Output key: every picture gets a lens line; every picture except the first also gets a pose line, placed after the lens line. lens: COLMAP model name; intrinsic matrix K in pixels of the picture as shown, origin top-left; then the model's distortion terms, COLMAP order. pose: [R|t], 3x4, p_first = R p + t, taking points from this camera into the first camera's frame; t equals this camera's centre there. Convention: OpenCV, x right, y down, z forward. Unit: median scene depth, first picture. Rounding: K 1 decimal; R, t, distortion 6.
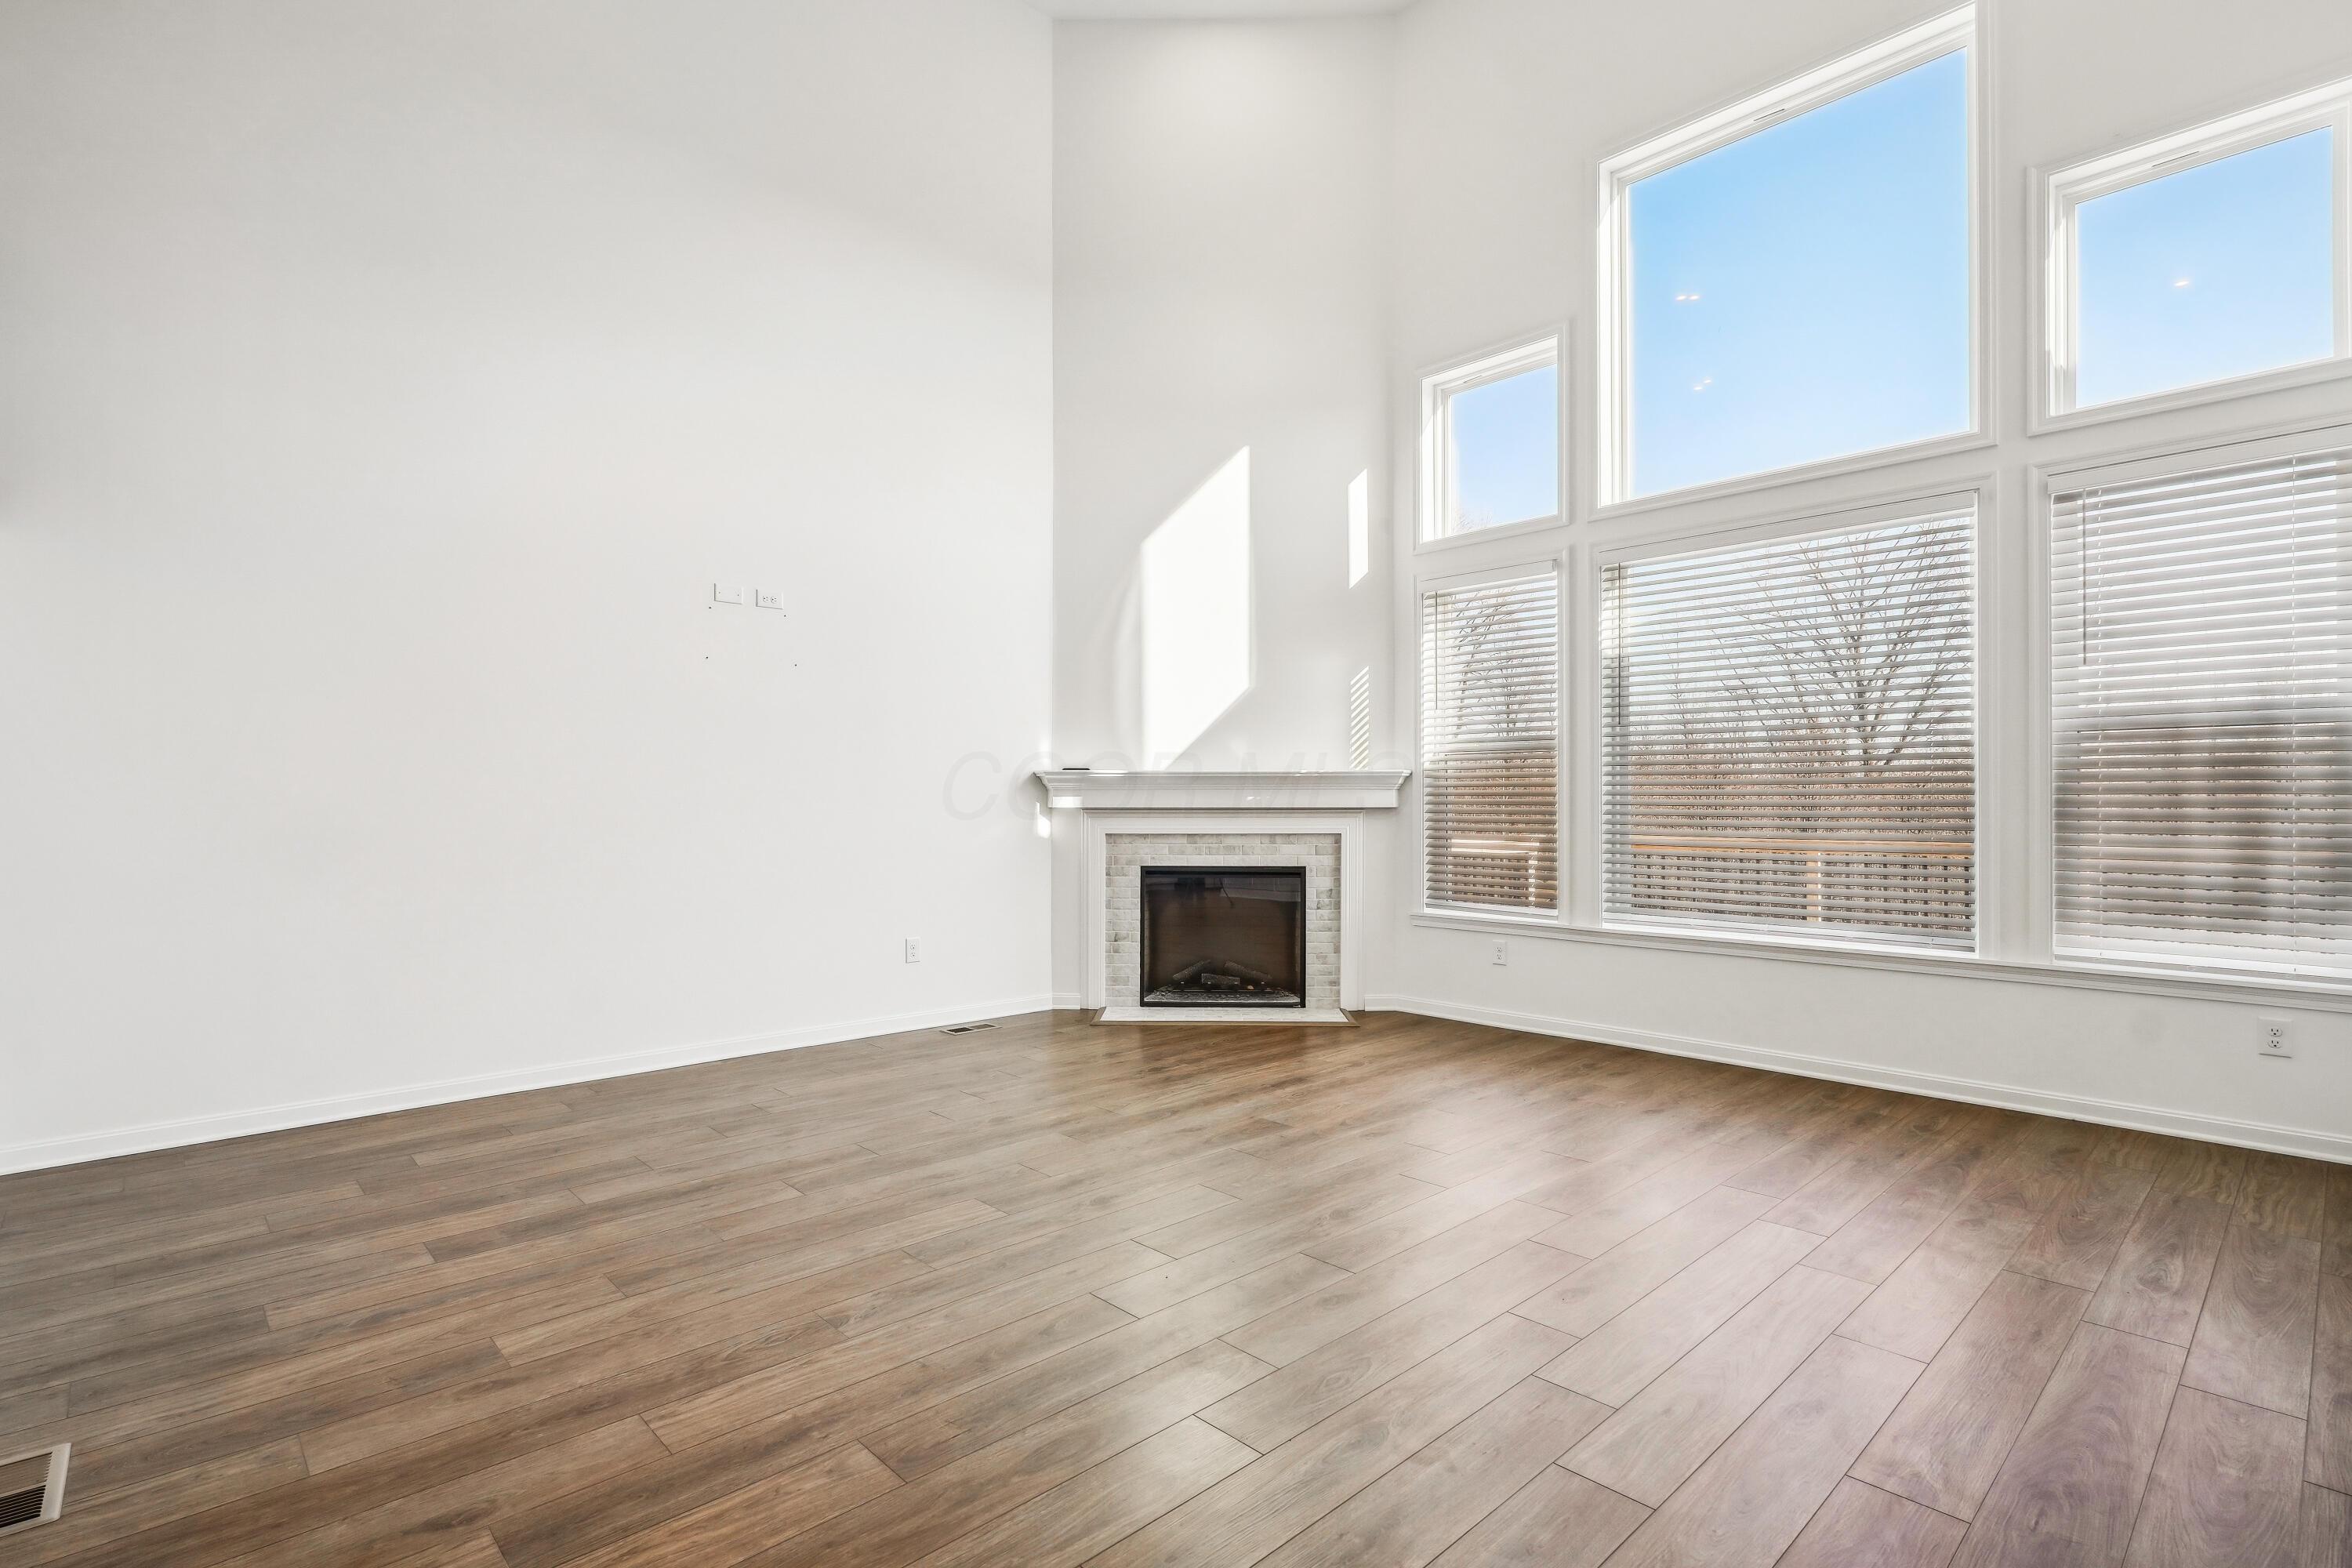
lens RADIAL K [[1115.9, 0, 1181.1], [0, 1115.9, 796.2], [0, 0, 1]] dist [-0.002543, -0.000678]
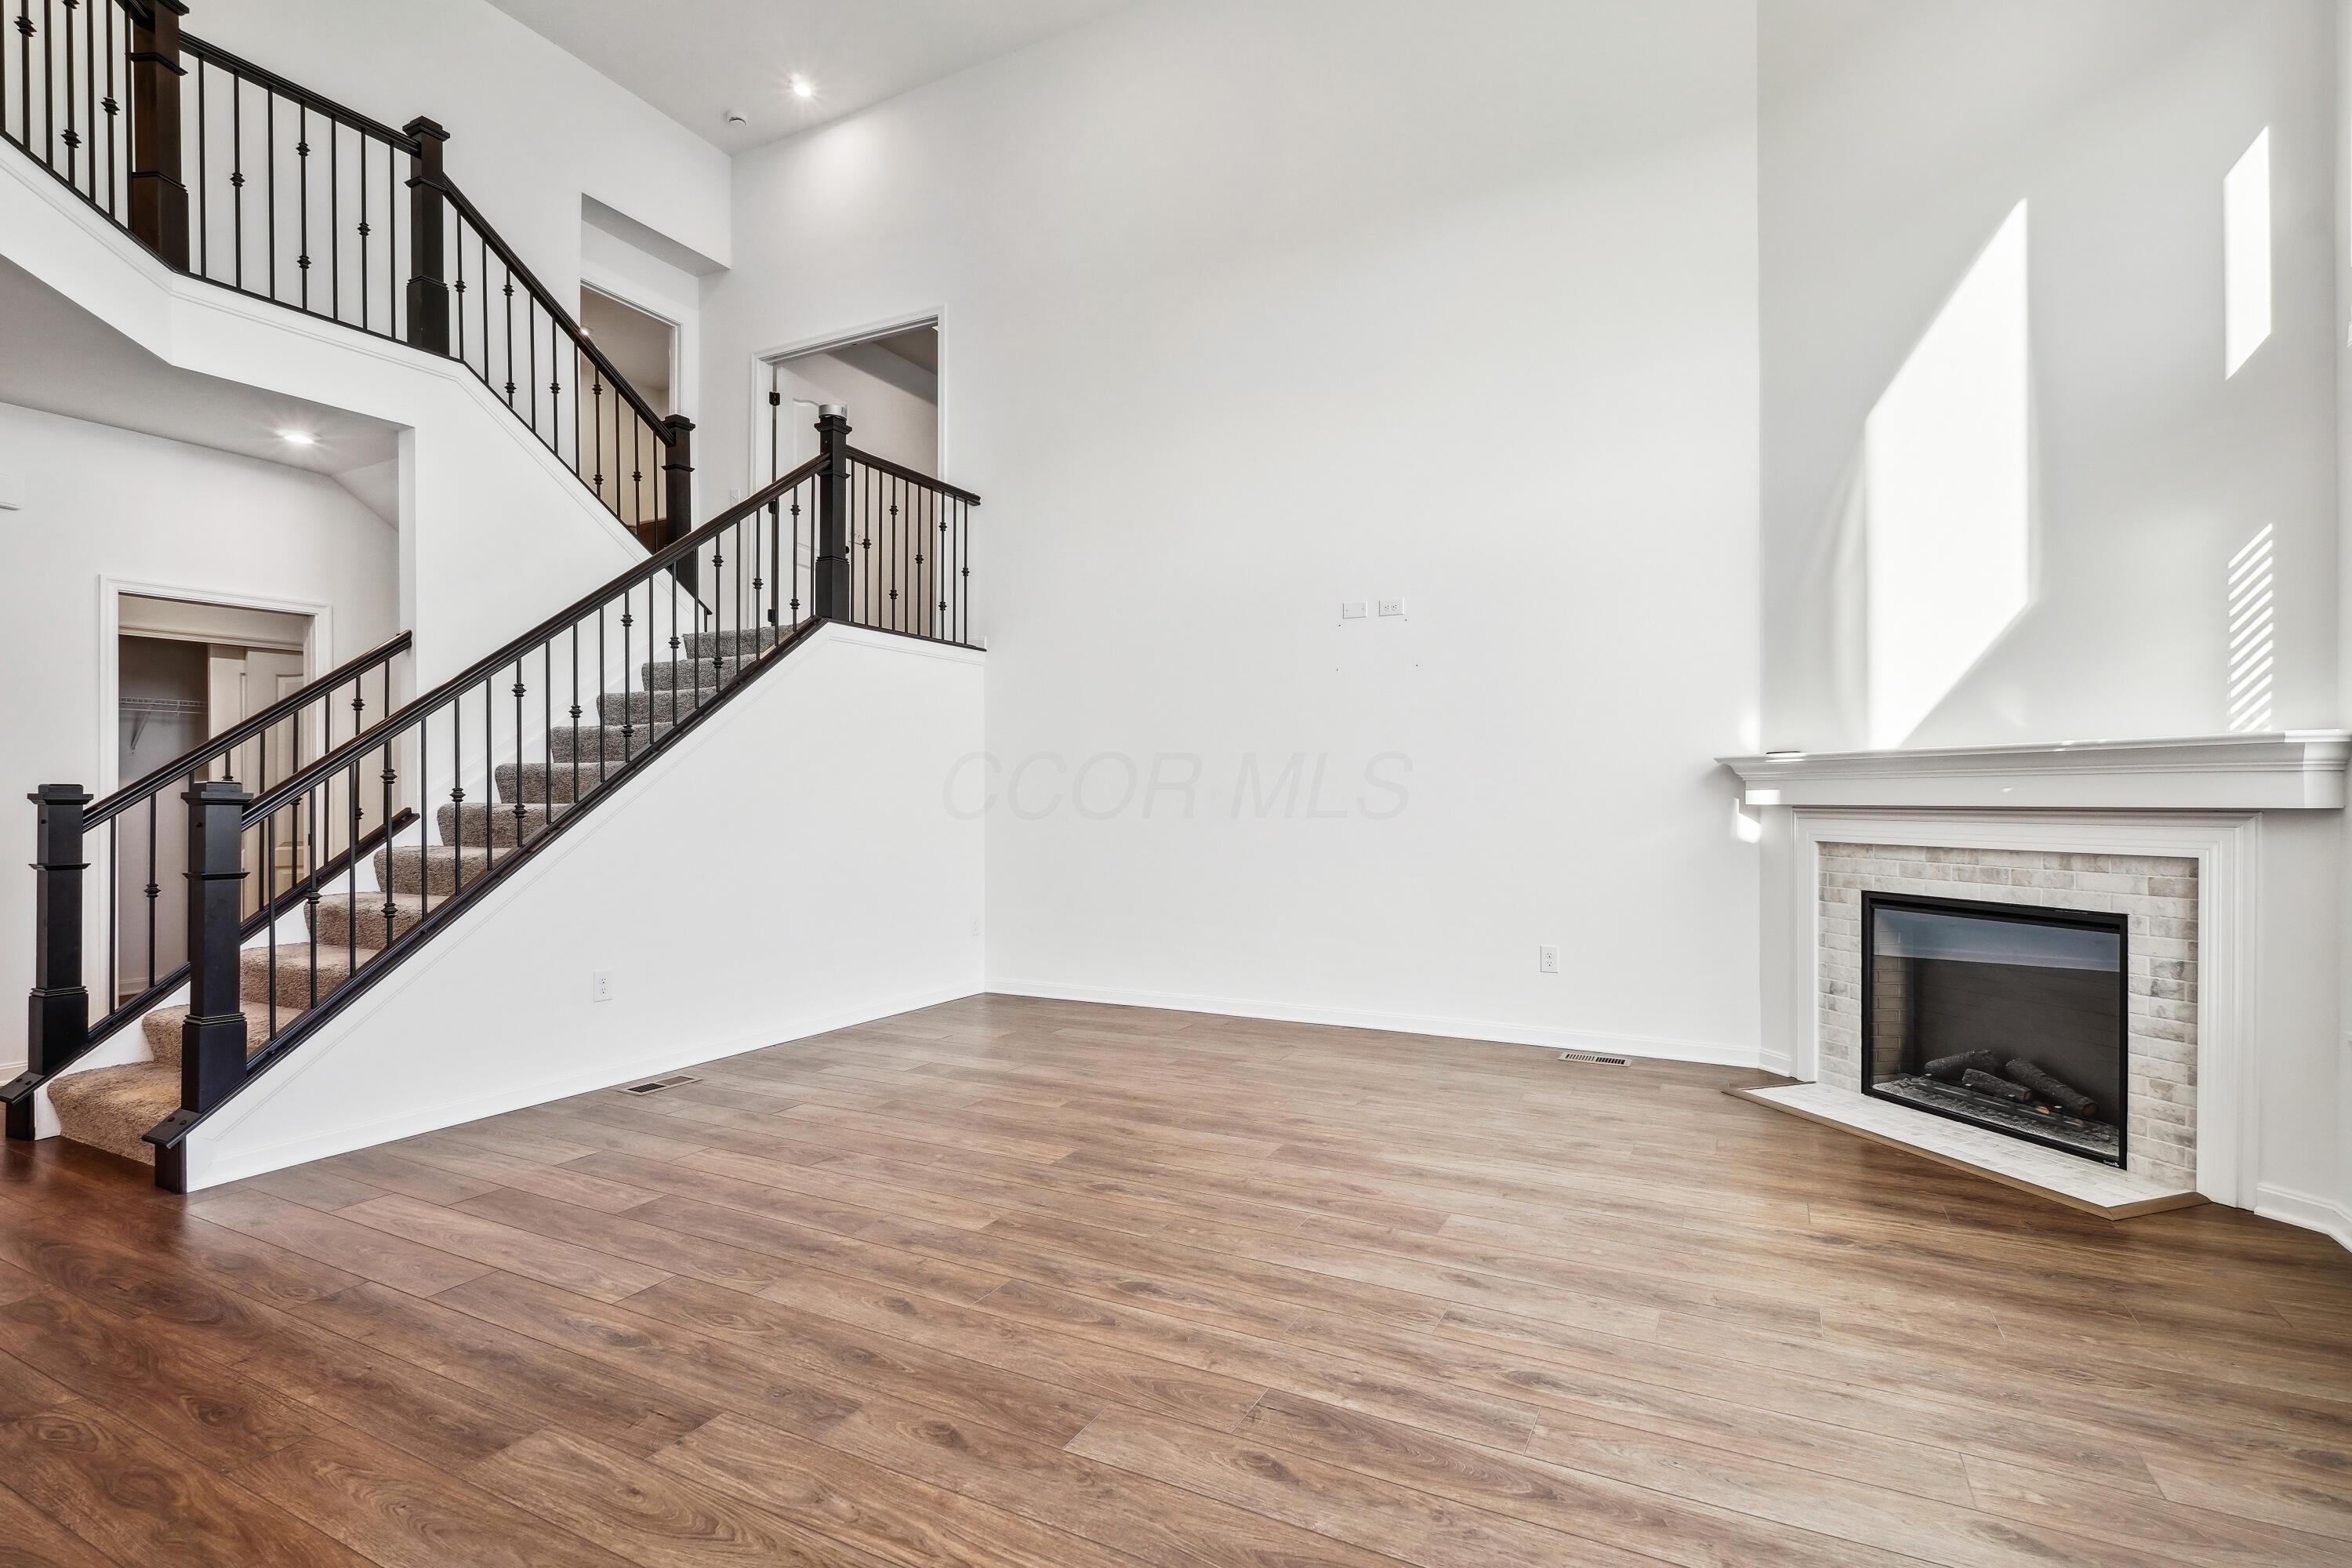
lens RADIAL K [[1115.9, 0, 1181.1], [0, 1115.9, 796.2], [0, 0, 1]] dist [-0.002543, -0.000678]
pose [[0.331214, -0.000036, -0.943556, 0.476344], [0.005096, 0.999985, 0.001751, 0.001367], [0.943542, -0.005388, 0.331209, 0.378728]]
